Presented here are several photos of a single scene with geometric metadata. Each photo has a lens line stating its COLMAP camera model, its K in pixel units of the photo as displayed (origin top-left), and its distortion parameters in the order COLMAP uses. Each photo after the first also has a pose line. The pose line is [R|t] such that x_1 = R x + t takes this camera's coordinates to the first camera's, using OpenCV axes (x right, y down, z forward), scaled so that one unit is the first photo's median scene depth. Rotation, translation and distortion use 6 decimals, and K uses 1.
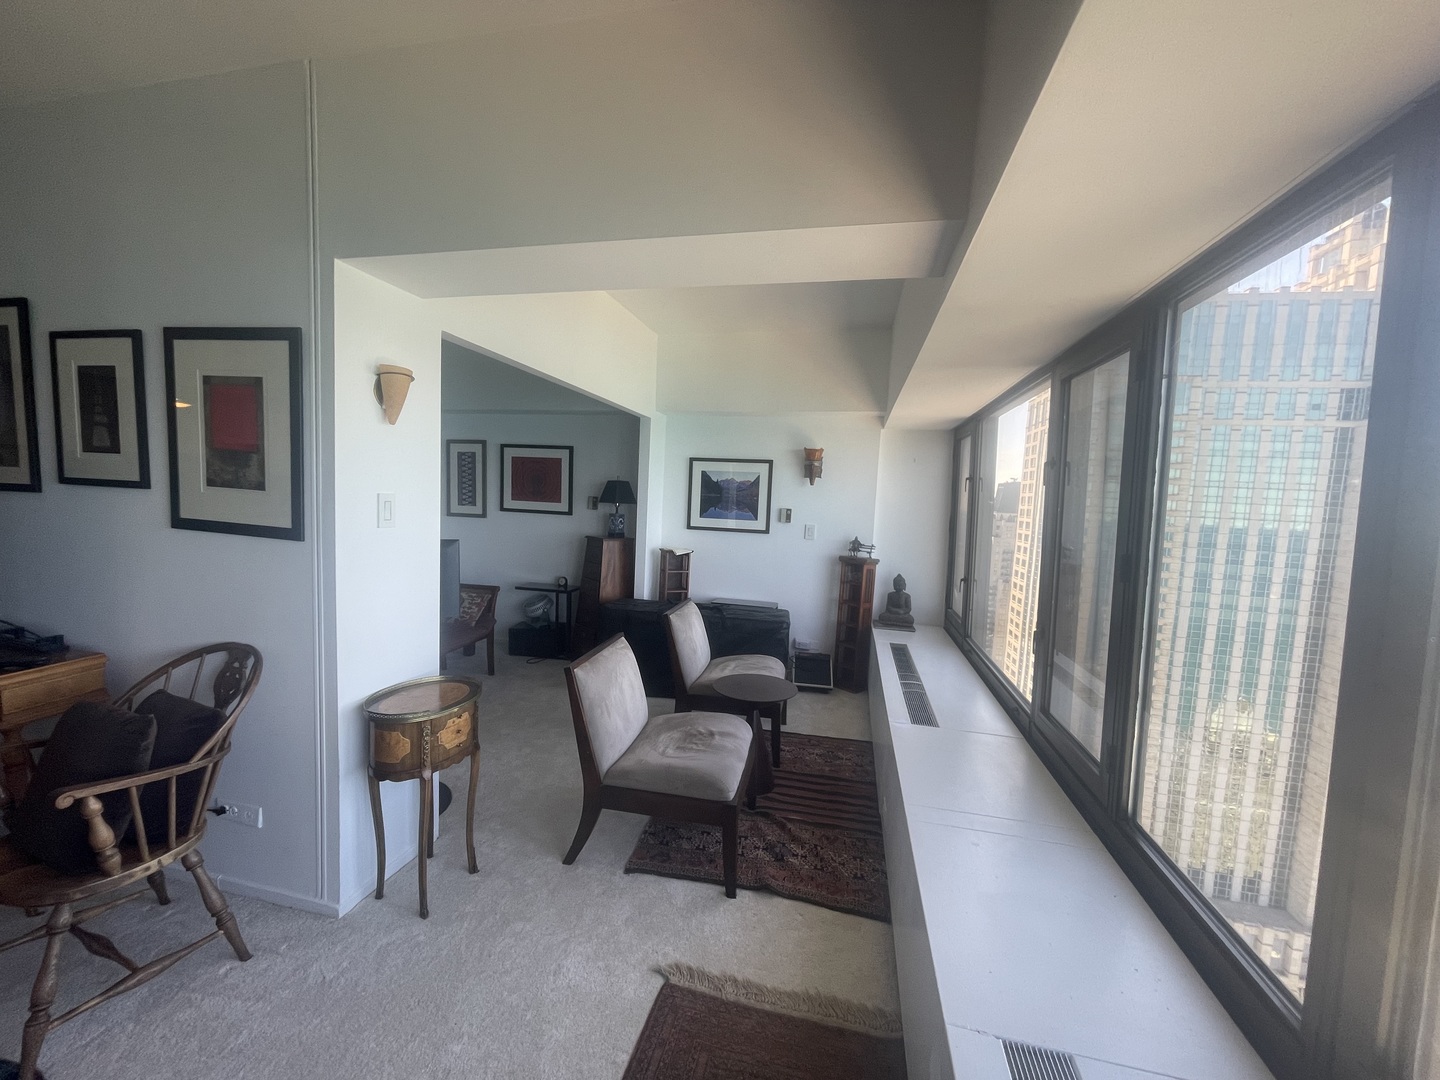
lens RADIAL K [[583.9, 0, 721.8], [0, 583.9, 545.7], [0, 0, 1]] dist [-0.008507, 0.002736]
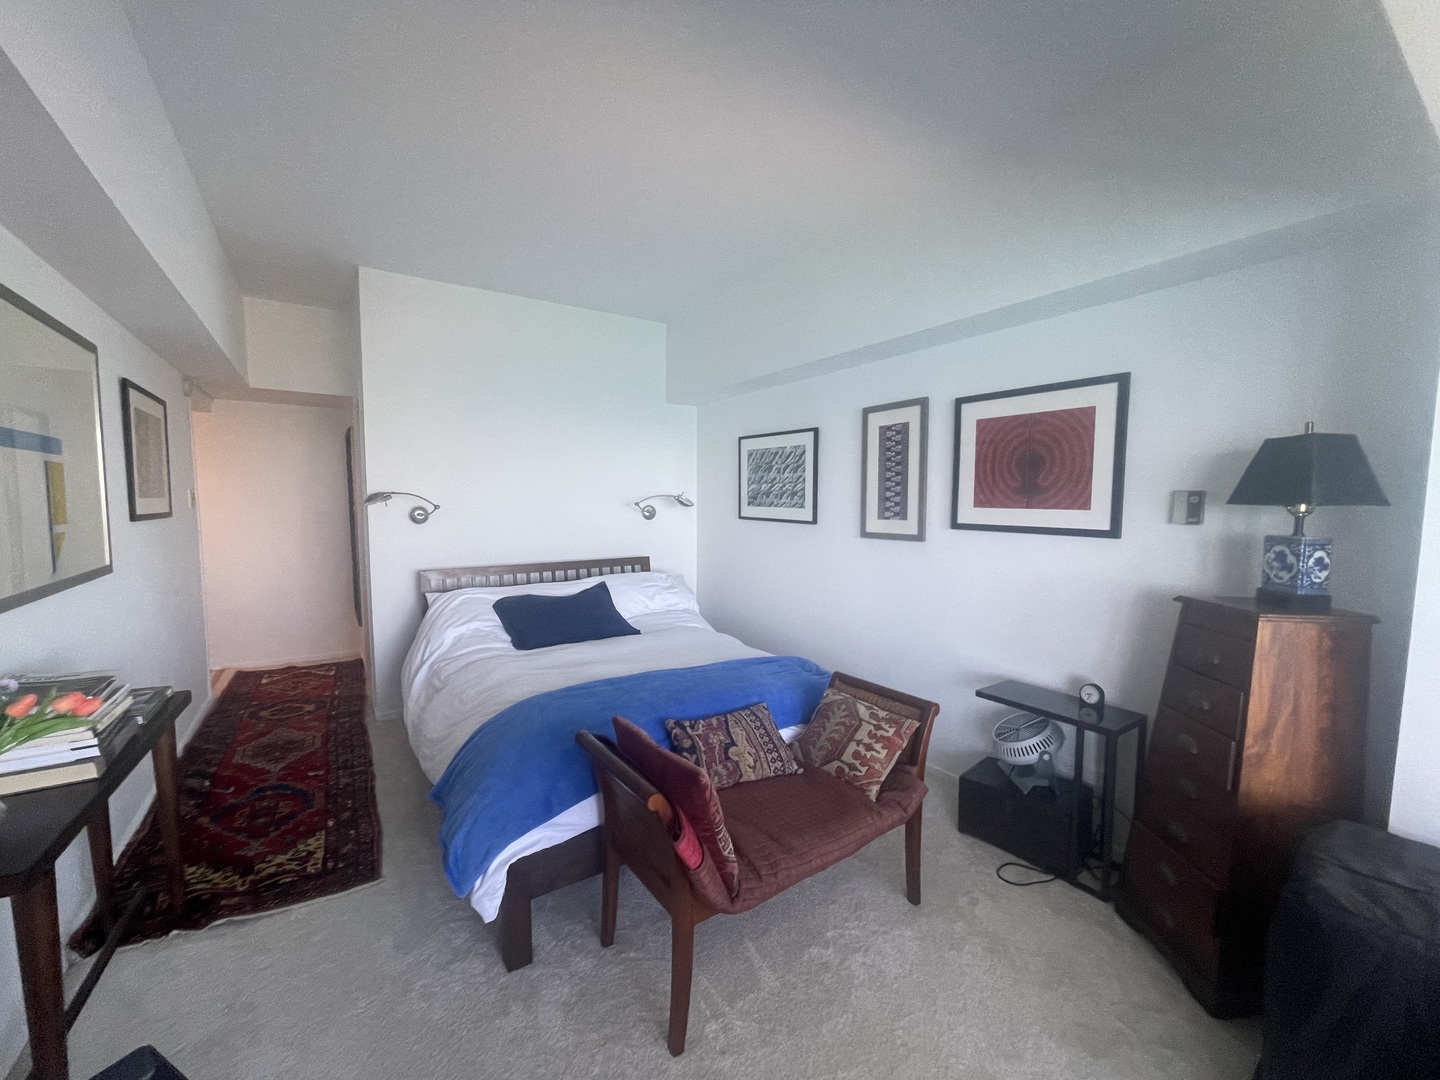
lens RADIAL K [[583.9, 0, 715.4], [0, 583.9, 546.6], [0, 0, 1]] dist [-0.008507, 0.002736]
pose [[0.725449, 0.018248, -0.688034, -0.179228], [-0.037946, 0.999188, -0.013508, -0.029507], [0.687229, 0.035908, 0.725553, 0.493898]]
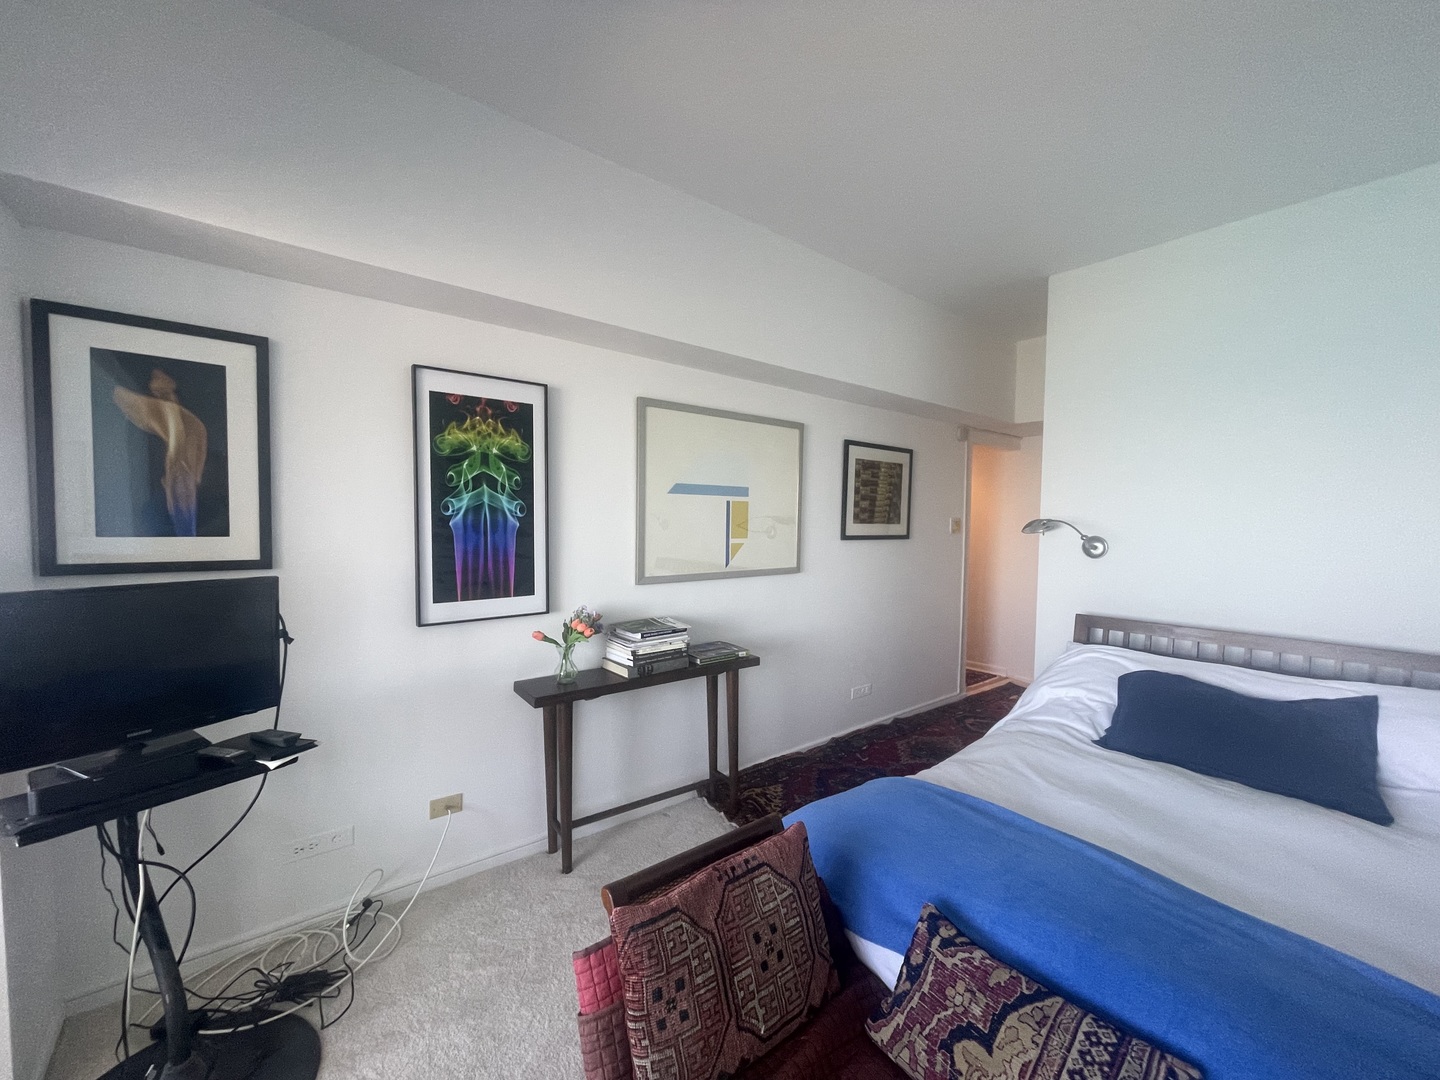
lens RADIAL K [[583.9, 0, 715.2], [0, 583.9, 547.7], [0, 0, 1]] dist [-0.008507, 0.002736]
pose [[-0.636611, -0.013252, -0.771071, -0.247187], [-0.107411, 0.991630, 0.071638, -0.067085], [0.763668, 0.128427, -0.632706, 0.869500]]
